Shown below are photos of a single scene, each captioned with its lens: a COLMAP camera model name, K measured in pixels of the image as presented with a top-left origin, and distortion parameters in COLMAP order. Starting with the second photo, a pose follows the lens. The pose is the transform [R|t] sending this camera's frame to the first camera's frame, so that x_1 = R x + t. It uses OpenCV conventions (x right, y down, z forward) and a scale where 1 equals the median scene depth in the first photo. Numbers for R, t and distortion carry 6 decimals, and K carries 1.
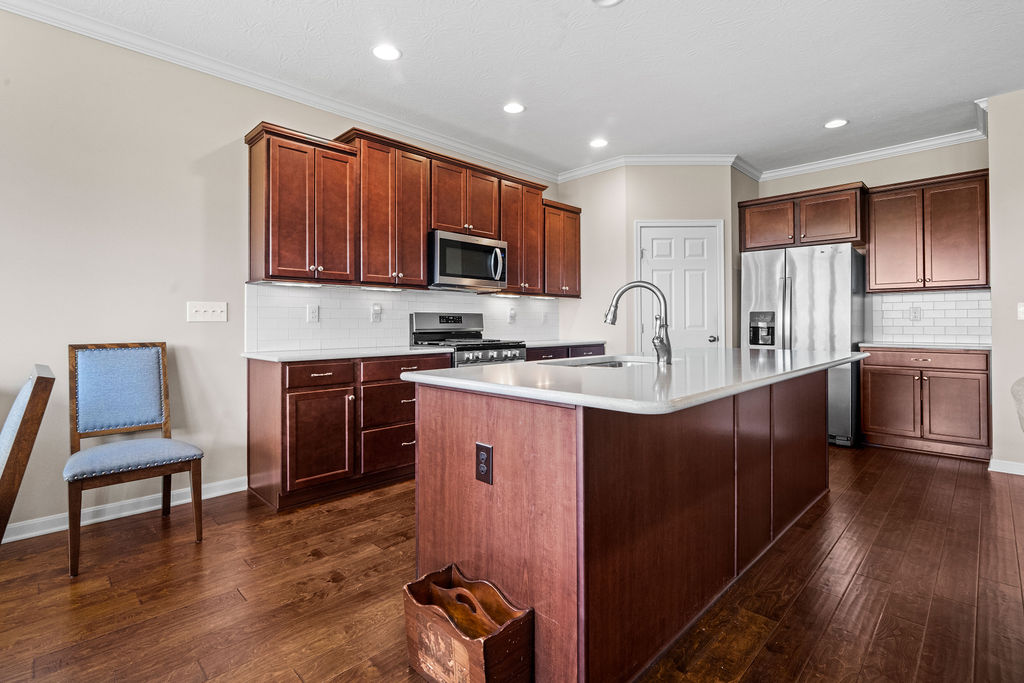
lens RADIAL K [[480.9, 0, 521.2], [0, 480.9, 324.9], [0, 0, 1]] dist [-0.015993, 0.002232]
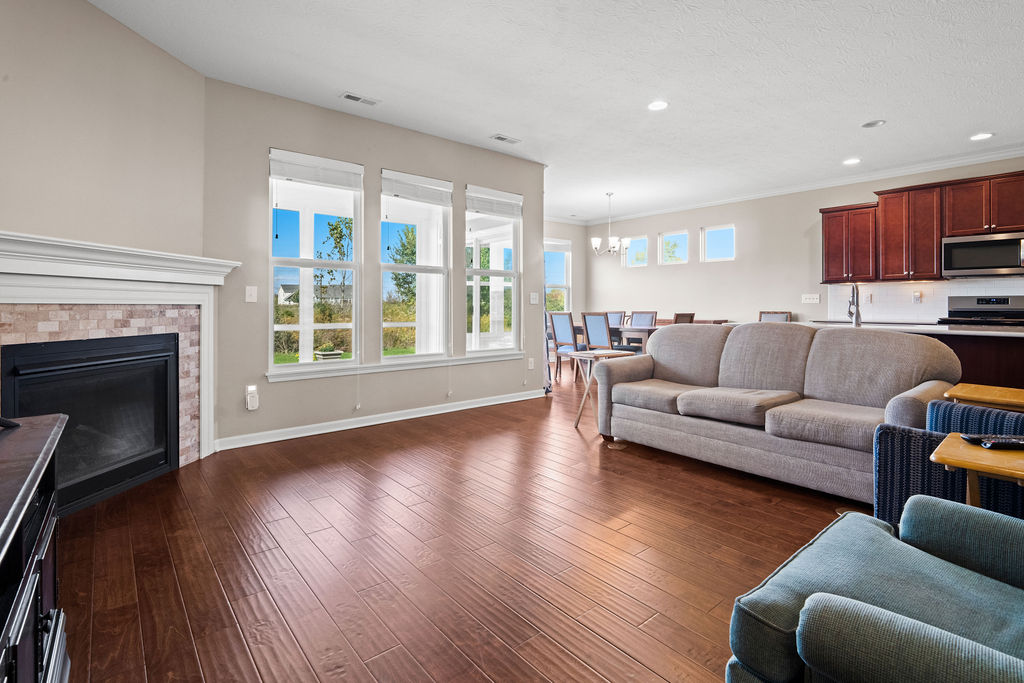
lens RADIAL K [[480.9, 0, 514.5], [0, 480.9, 300.6], [0, 0, 1]] dist [-0.015993, 0.002232]
pose [[-0.095323, -0.005182, -0.995433, 1.858615], [-0.003224, 0.999983, -0.004897, -0.004318], [0.995441, 0.002742, -0.095338, -0.161059]]
